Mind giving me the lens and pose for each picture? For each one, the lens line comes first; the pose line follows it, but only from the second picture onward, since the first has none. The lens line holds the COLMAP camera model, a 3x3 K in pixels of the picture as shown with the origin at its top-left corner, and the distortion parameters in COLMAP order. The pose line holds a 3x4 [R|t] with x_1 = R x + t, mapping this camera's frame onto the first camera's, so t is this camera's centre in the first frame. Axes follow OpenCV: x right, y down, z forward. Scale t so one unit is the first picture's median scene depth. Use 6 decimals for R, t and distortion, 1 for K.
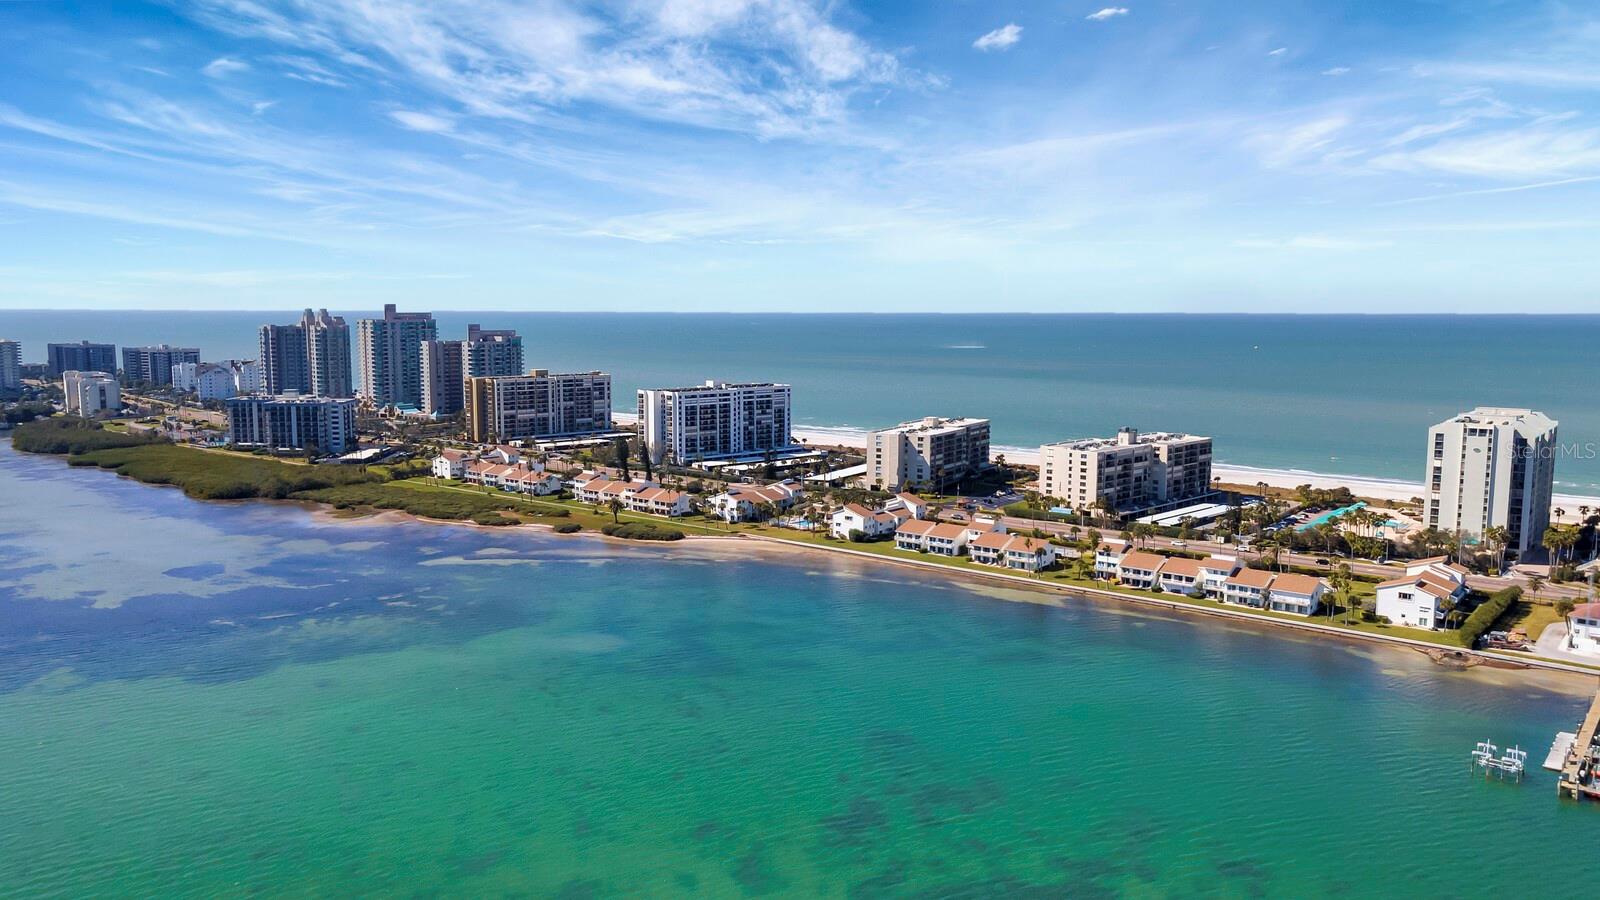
lens RADIAL K [[1176.3, 0, 800.0], [0, 1176.3, 450.0], [0, 0, 1]] dist [0.004246, 0.002306]
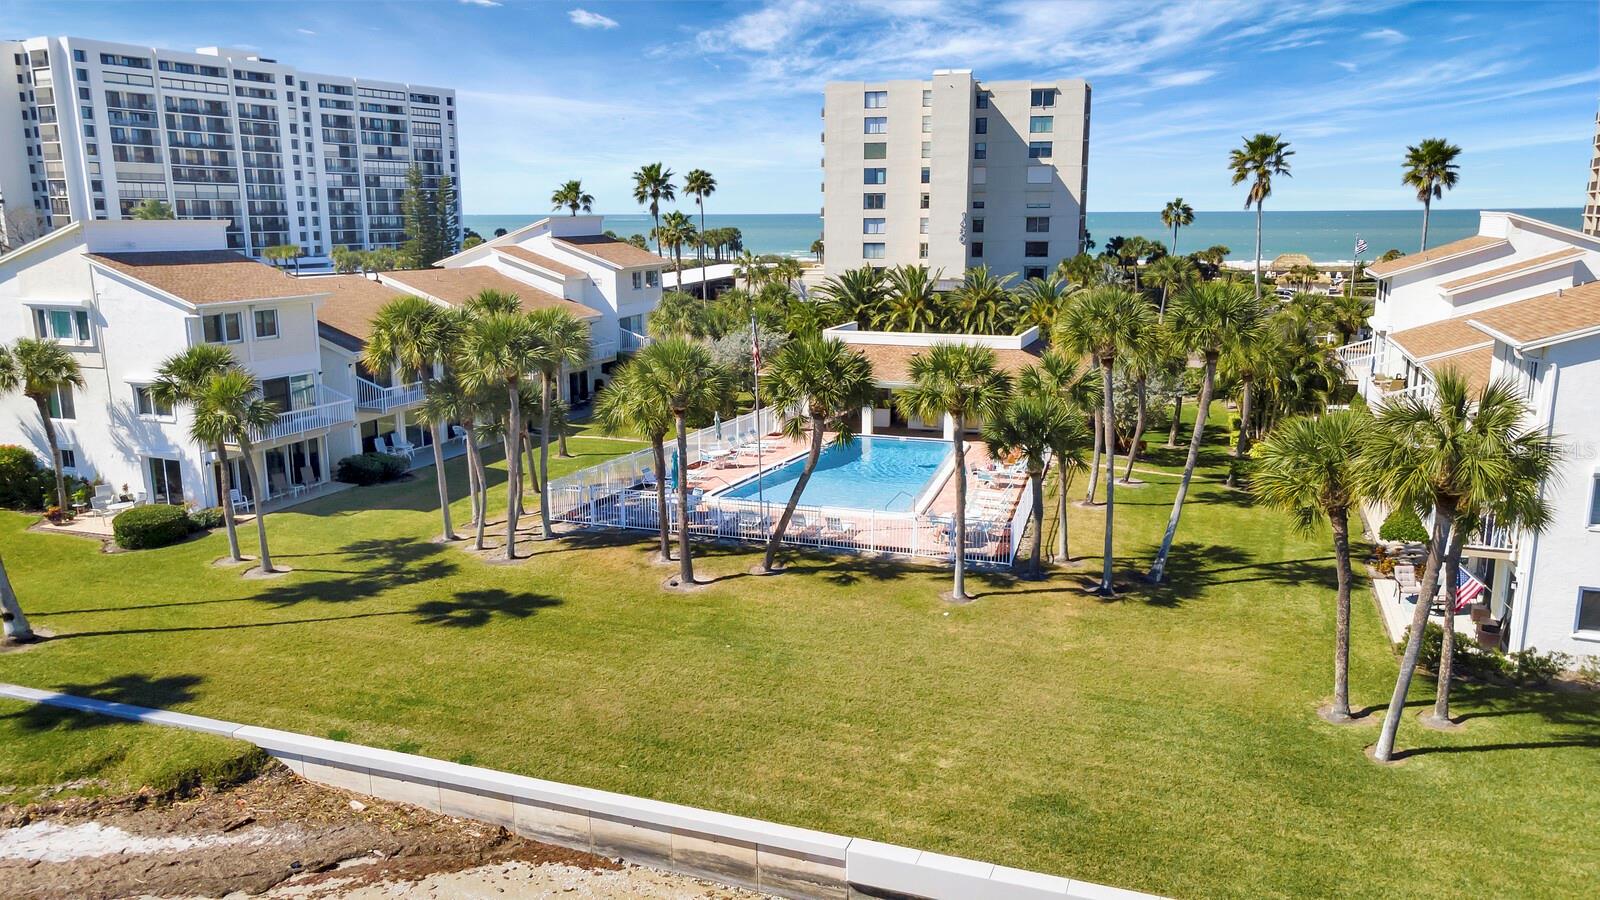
lens RADIAL K [[1176.3, 0, 800.0], [0, 1176.3, 450.0], [0, 0, 1]] dist [0.004246, 0.002306]
pose [[0.951708, -0.070232, 0.298864, -0.024994], [0.045873, 0.995085, 0.087762, 0.035099], [-0.303558, -0.069814, 0.950252, 0.637611]]
